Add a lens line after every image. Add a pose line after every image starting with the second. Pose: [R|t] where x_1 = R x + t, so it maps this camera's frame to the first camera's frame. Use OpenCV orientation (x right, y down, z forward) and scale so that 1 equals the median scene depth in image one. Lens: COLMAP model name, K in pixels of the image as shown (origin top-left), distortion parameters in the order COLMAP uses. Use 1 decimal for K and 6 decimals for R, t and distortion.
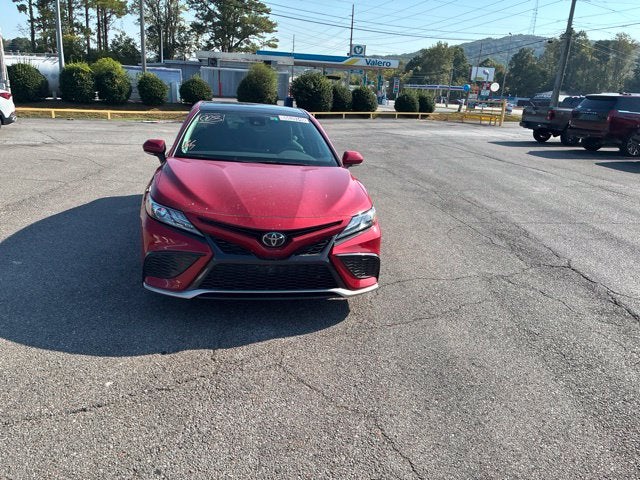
lens RADIAL K [[483.1, 0, 320.1], [0, 483.1, 241.8], [0, 0, 1]] dist [0.052500, -0.070187]
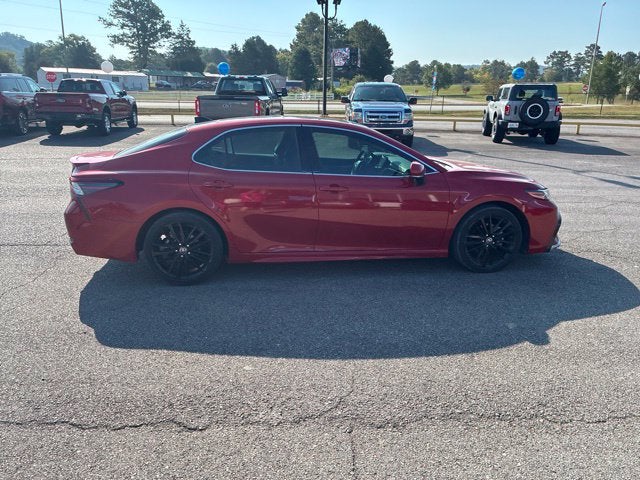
lens RADIAL K [[483.1, 0, 316.1], [0, 483.1, 240.1], [0, 0, 1]] dist [0.052500, -0.070187]
pose [[0.059498, -0.339129, 0.938857, -0.202338], [0.279273, 0.908620, 0.310509, -0.065851], [-0.958367, 0.243722, 0.148771, 0.169510]]
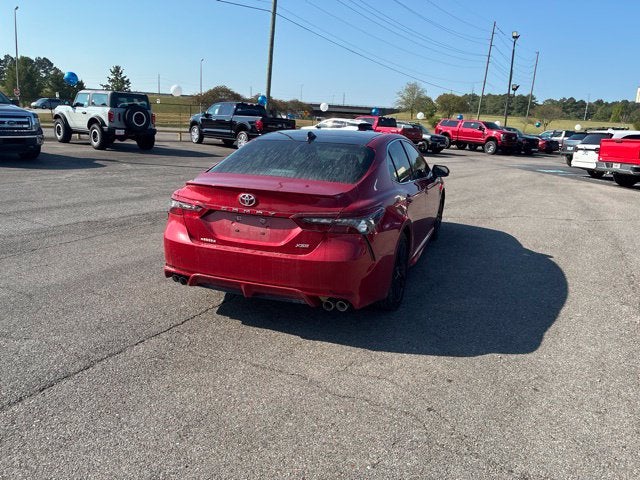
lens RADIAL K [[483.1, 0, 318.6], [0, 483.1, 237.7], [0, 0, 1]] dist [0.052500, -0.070187]
pose [[-0.848262, -0.224377, 0.479694, -0.113458], [0.048726, 0.868896, 0.492591, -0.108427], [-0.527331, 0.441219, -0.726118, 0.342844]]
